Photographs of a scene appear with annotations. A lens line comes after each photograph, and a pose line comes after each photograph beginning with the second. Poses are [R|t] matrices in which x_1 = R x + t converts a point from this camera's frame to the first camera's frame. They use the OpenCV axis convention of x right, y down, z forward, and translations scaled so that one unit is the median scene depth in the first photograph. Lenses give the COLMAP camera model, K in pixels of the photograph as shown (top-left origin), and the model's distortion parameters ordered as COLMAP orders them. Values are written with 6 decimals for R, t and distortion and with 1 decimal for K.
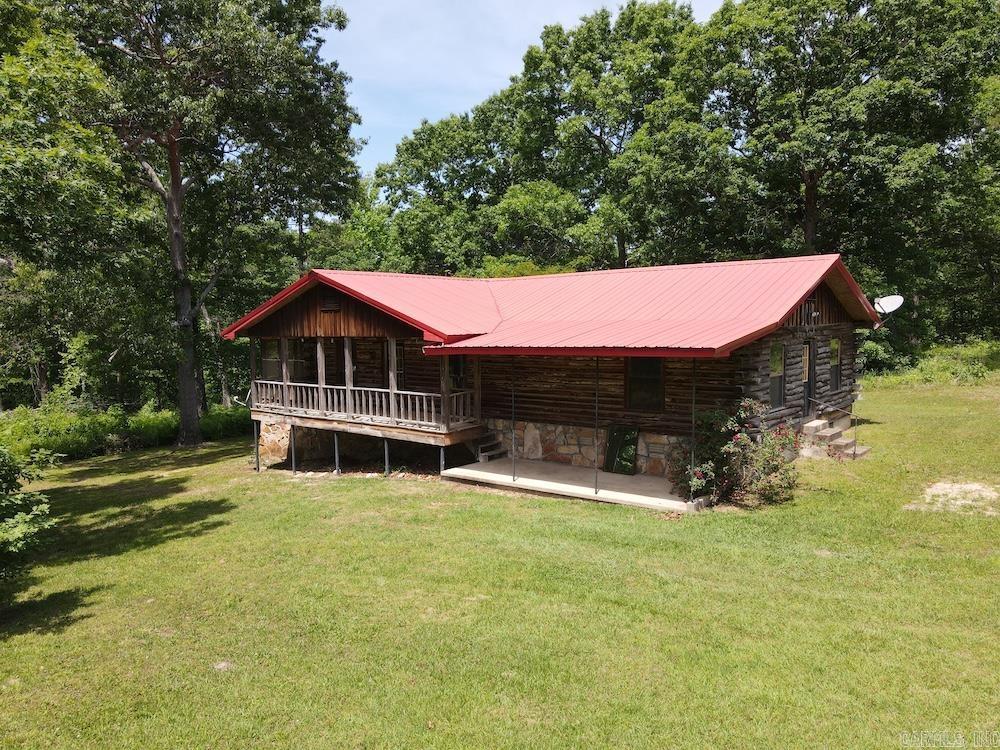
lens RADIAL K [[738.1, 0, 500.0], [0, 738.1, 375.0], [0, 0, 1]] dist [0.005305, 0.004539]
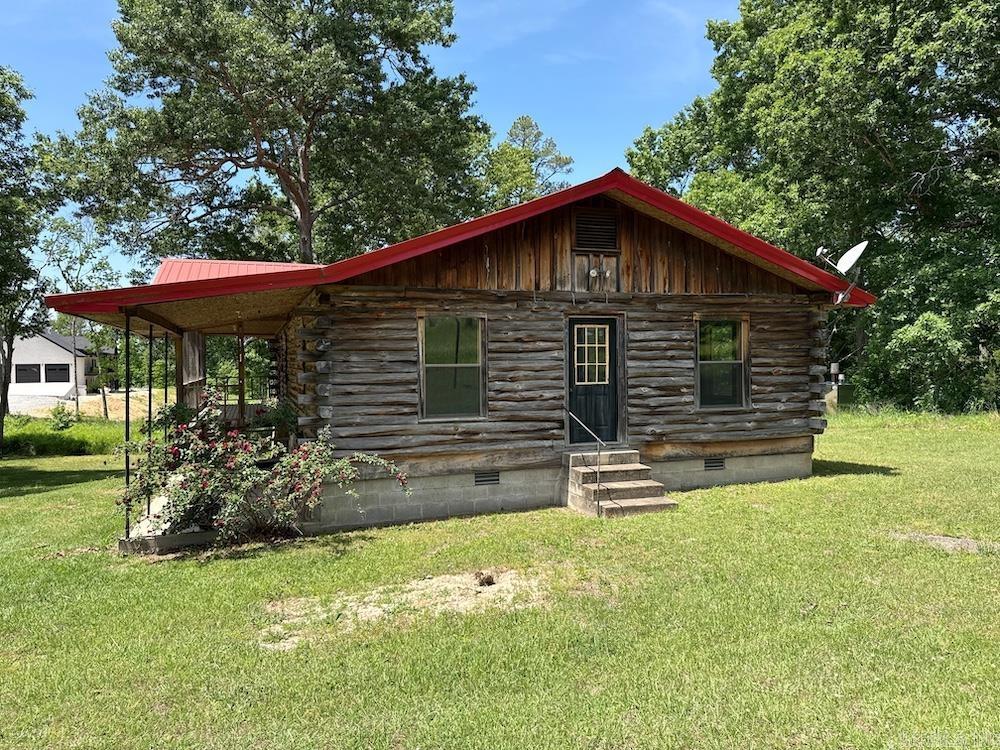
lens RADIAL K [[738.1, 0, 500.0], [0, 738.1, 375.0], [0, 0, 1]] dist [0.005305, 0.004539]
pose [[0.858160, 0.008166, -0.513317, 0.616334], [-0.037013, 0.998256, -0.045997, 0.030391], [0.512046, 0.058472, 0.856966, 0.400483]]
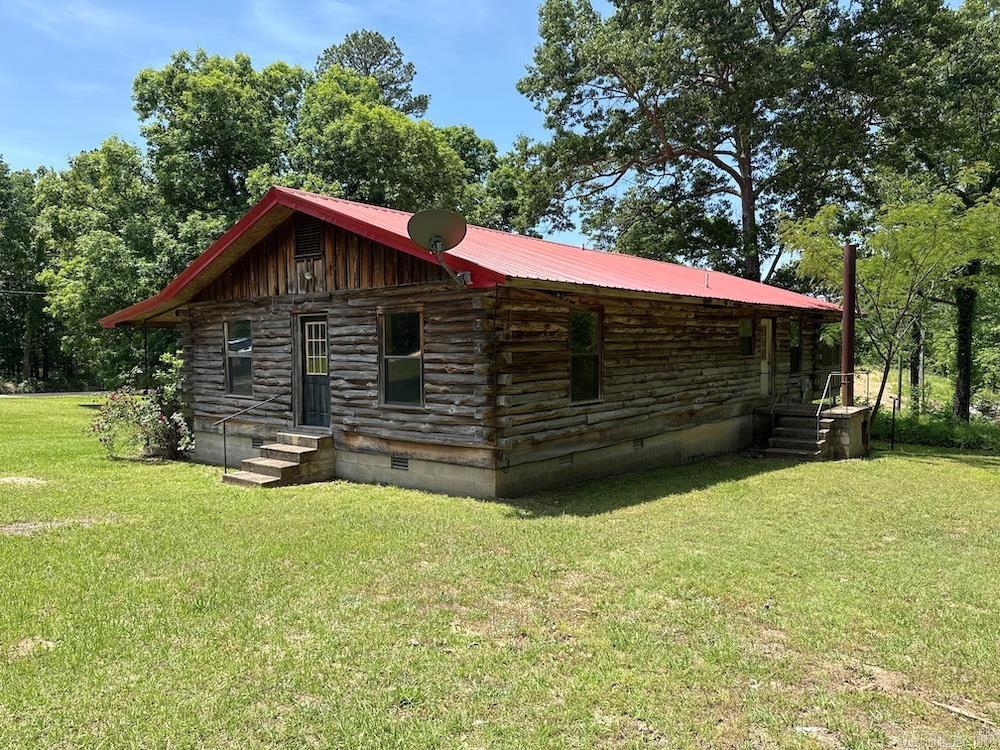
lens RADIAL K [[735.0, 0, 498.7], [0, 735.0, 379.5], [0, 0, 1]] dist [0.010826, 0.009298]
pose [[0.026511, 0.064864, -0.997542, 1.030764], [-0.062894, 0.996024, 0.063094, -0.037937], [0.997668, 0.061067, 0.030485, 1.068615]]
